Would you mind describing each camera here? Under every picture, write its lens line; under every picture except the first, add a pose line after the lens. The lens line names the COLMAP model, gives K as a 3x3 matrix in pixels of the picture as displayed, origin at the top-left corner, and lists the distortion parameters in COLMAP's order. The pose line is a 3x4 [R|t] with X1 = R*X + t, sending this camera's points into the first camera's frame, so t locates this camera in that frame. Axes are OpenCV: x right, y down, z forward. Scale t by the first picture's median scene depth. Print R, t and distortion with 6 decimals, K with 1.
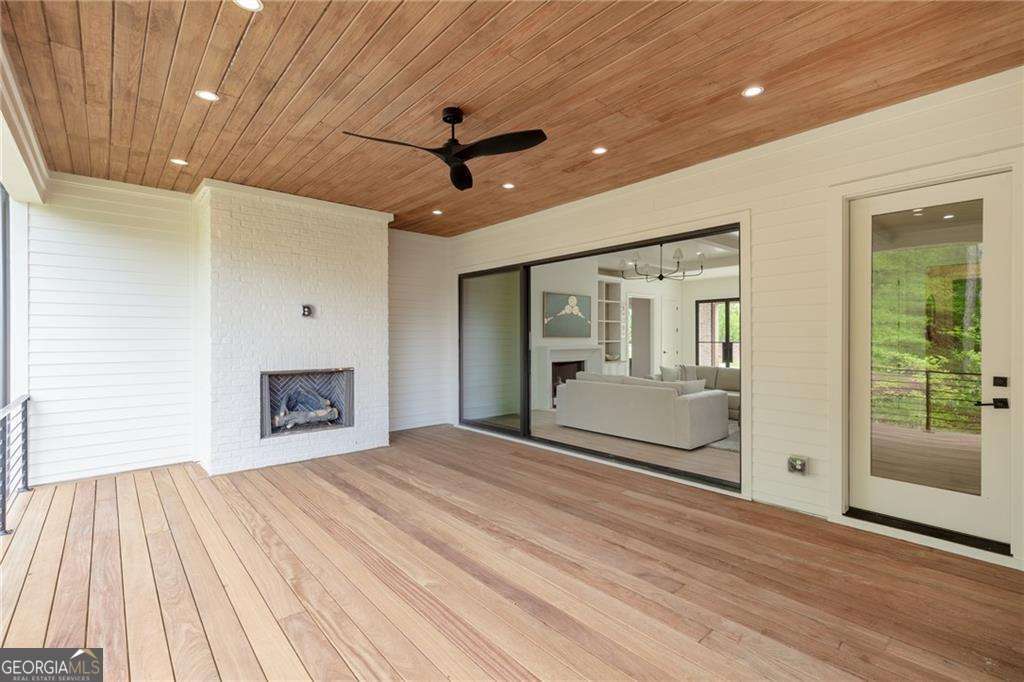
lens RADIAL K [[467.8, 0, 512.1], [0, 467.8, 337.4], [0, 0, 1]] dist [0.026222, 0.000356]
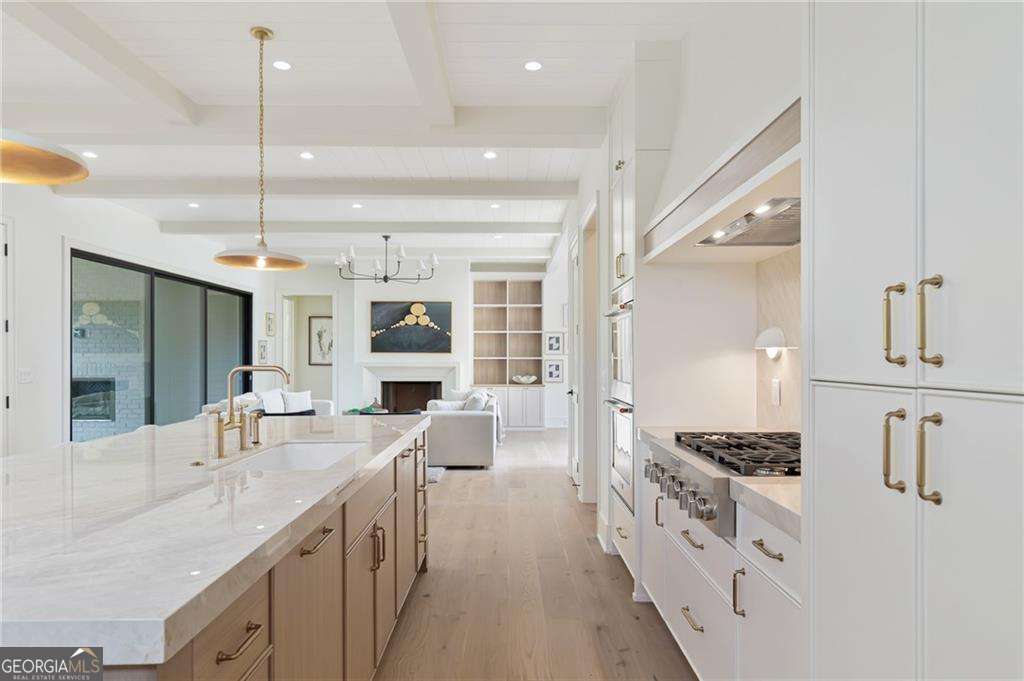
lens RADIAL K [[633.2, 0, 512.2], [0, 633.2, 359.6], [0, 0, 1]] dist [0.002768, 0.000216]
pose [[0.757433, -0.000343, -0.652913, 1.003709], [0.001927, 0.999997, 0.001710, 0.011064], [0.652910, -0.002553, 0.757431, 0.245039]]
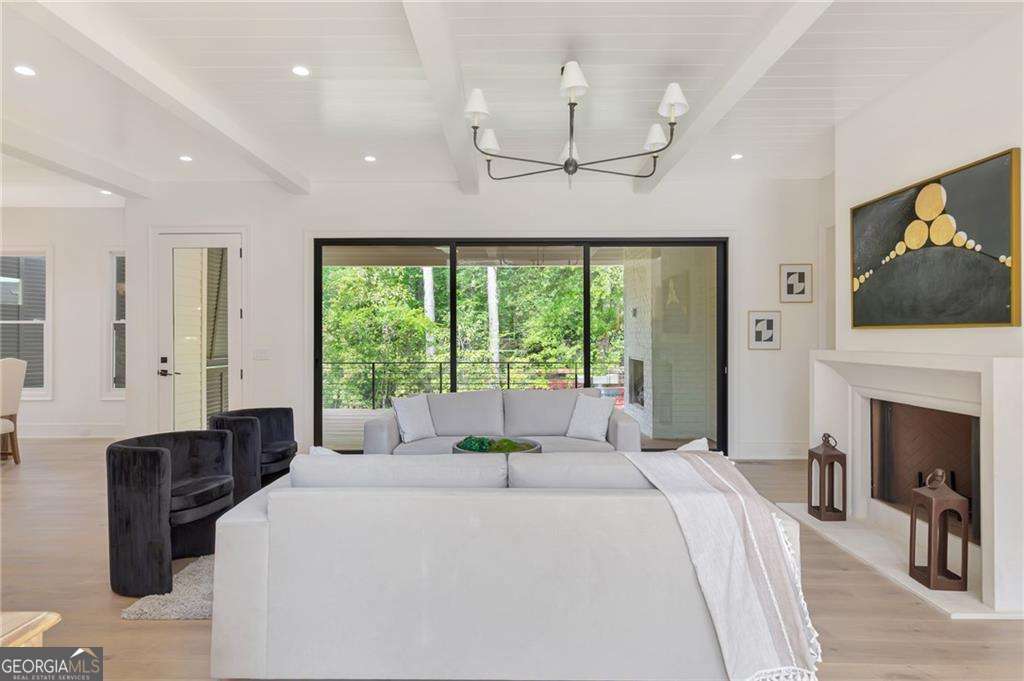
lens RADIAL K [[582.2, 0, 510.5], [0, 582.2, 338.6], [0, 0, 1]] dist [-0.002367, -0.000325]
pose [[-0.665334, -0.000017, -0.746546, 0.574178], [-0.001237, 0.999999, 0.001080, 0.007454], [0.746545, 0.001642, -0.665333, 1.045596]]
